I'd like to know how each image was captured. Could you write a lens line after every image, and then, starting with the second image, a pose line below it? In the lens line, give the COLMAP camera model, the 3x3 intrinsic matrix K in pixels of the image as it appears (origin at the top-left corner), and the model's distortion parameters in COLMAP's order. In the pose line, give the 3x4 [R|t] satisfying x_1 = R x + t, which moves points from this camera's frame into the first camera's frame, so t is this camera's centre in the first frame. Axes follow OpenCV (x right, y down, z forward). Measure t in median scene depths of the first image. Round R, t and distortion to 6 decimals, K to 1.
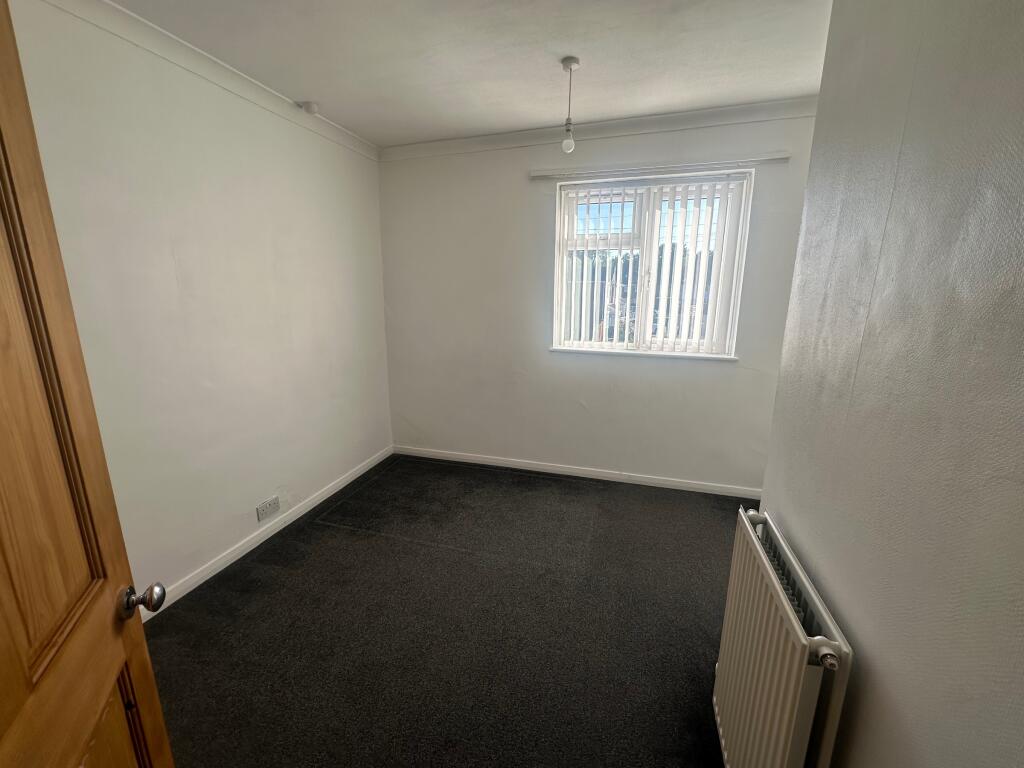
lens RADIAL K [[412.9, 0, 510.4], [0, 412.9, 384.8], [0, 0, 1]] dist [0.006568, 0.000785]
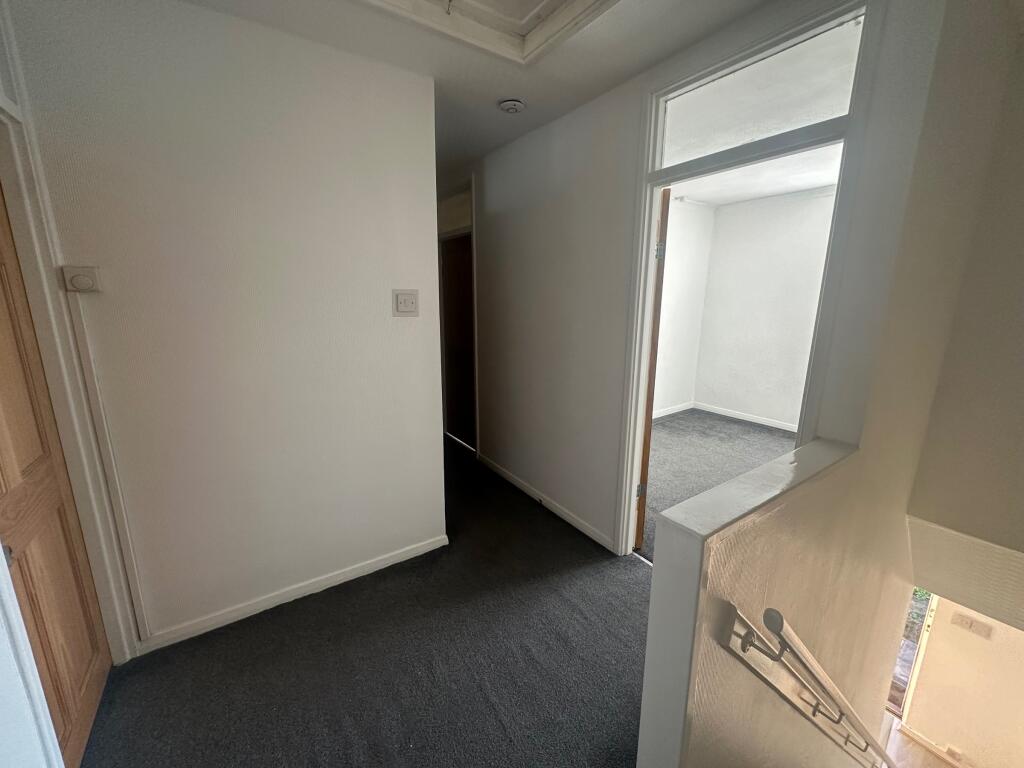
lens RADIAL K [[412.9, 0, 511.5], [0, 412.9, 382.0], [0, 0, 1]] dist [0.006568, 0.000785]
pose [[0.784459, 0.129485, -0.606513, 0.120795], [-0.140920, 0.989596, 0.029006, 0.161297], [0.603959, 0.062716, 0.794544, -0.749908]]
